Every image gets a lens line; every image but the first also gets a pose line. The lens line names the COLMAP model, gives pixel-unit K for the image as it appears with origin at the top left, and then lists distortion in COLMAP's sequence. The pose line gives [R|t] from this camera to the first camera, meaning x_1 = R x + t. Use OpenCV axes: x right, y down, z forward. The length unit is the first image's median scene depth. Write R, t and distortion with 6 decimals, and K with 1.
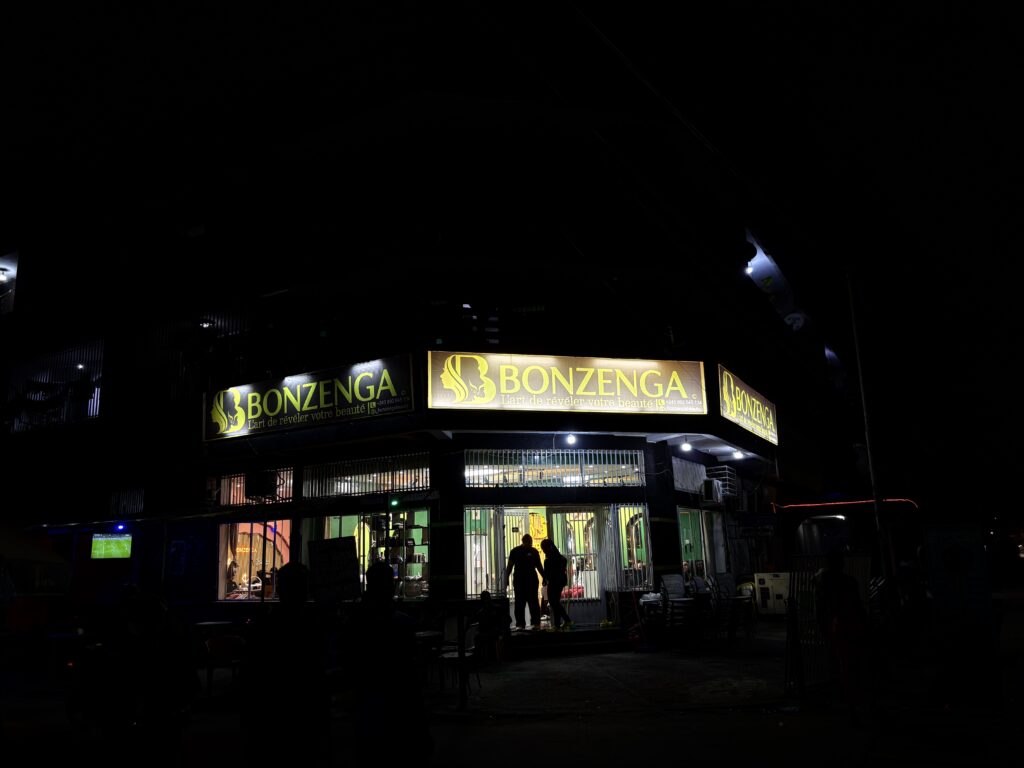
lens RADIAL K [[783.2, 0, 506.0], [0, 783.2, 382.1], [0, 0, 1]] dist [0.002730, -0.001714]
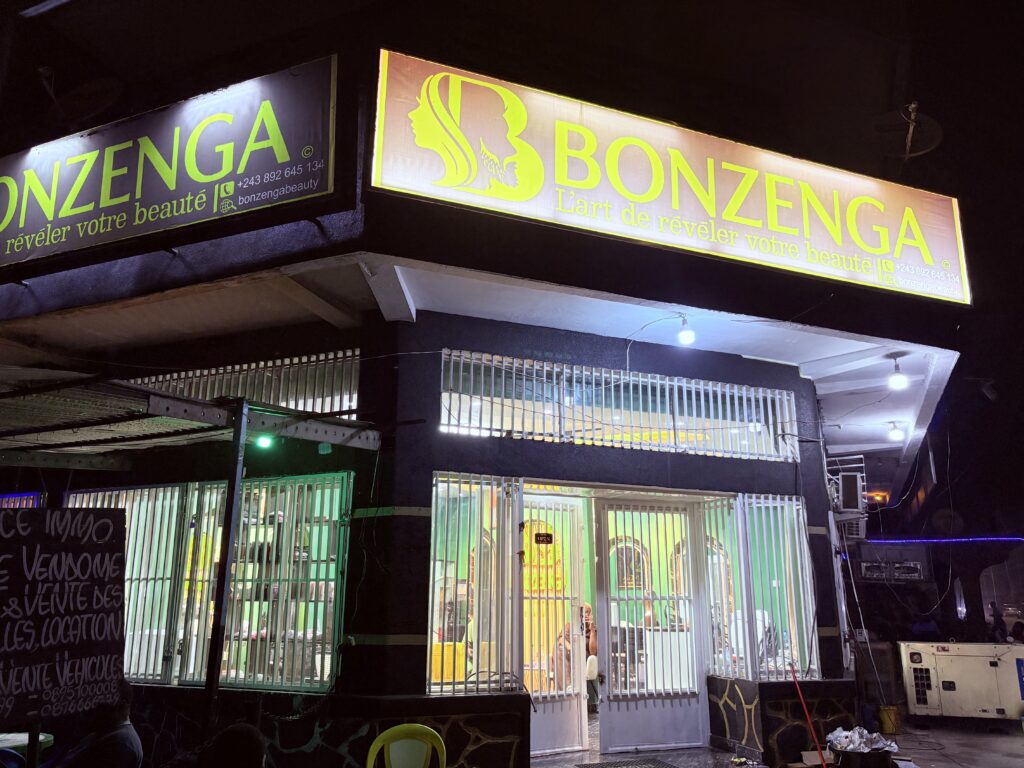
lens RADIAL K [[786.3, 0, 512.0], [0, 786.3, 384.0], [0, 0, 1]] dist [0.000423, 0.001422]
pose [[0.992710, 0.067791, 0.099655, -0.059117], [-0.062913, 0.996699, -0.051305, 0.132107], [-0.102804, 0.044661, 0.993699, 0.578419]]
